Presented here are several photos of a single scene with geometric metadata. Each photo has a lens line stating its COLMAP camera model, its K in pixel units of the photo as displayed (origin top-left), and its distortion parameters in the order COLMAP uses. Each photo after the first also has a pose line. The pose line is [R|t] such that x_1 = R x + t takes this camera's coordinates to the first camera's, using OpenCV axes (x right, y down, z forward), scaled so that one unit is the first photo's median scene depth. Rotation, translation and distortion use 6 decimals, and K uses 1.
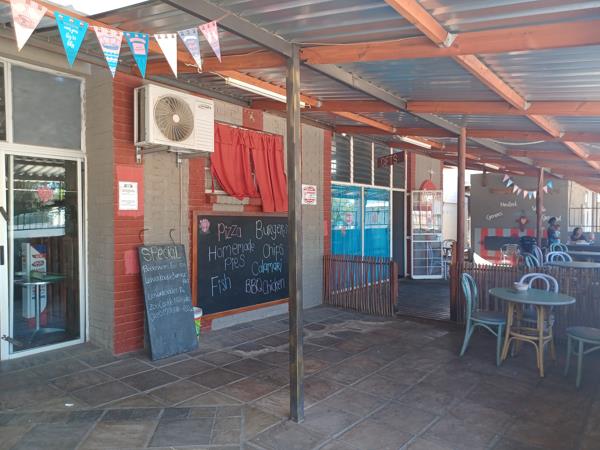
lens RADIAL K [[438.5, 0, 300.0], [0, 438.5, 225.0], [0, 0, 1]] dist [-0.003825, -0.002170]
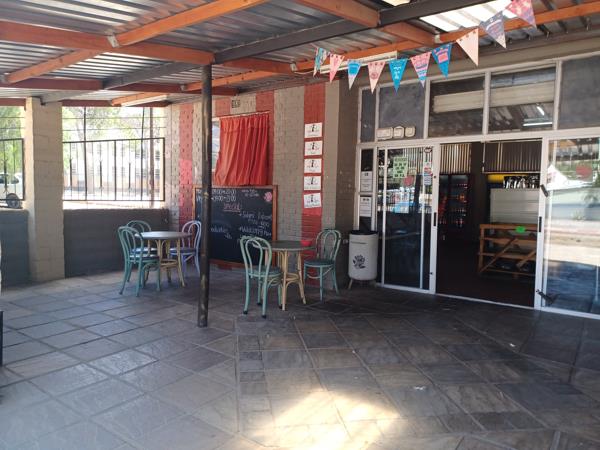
lens RADIAL K [[438.5, 0, 300.0], [0, 438.5, 225.0], [0, 0, 1]] dist [-0.003825, -0.002170]
pose [[0.039439, 0.065292, -0.997087, 0.731807], [-0.037920, 0.997242, 0.063802, 0.026336], [0.998502, 0.035293, 0.041806, 0.399042]]
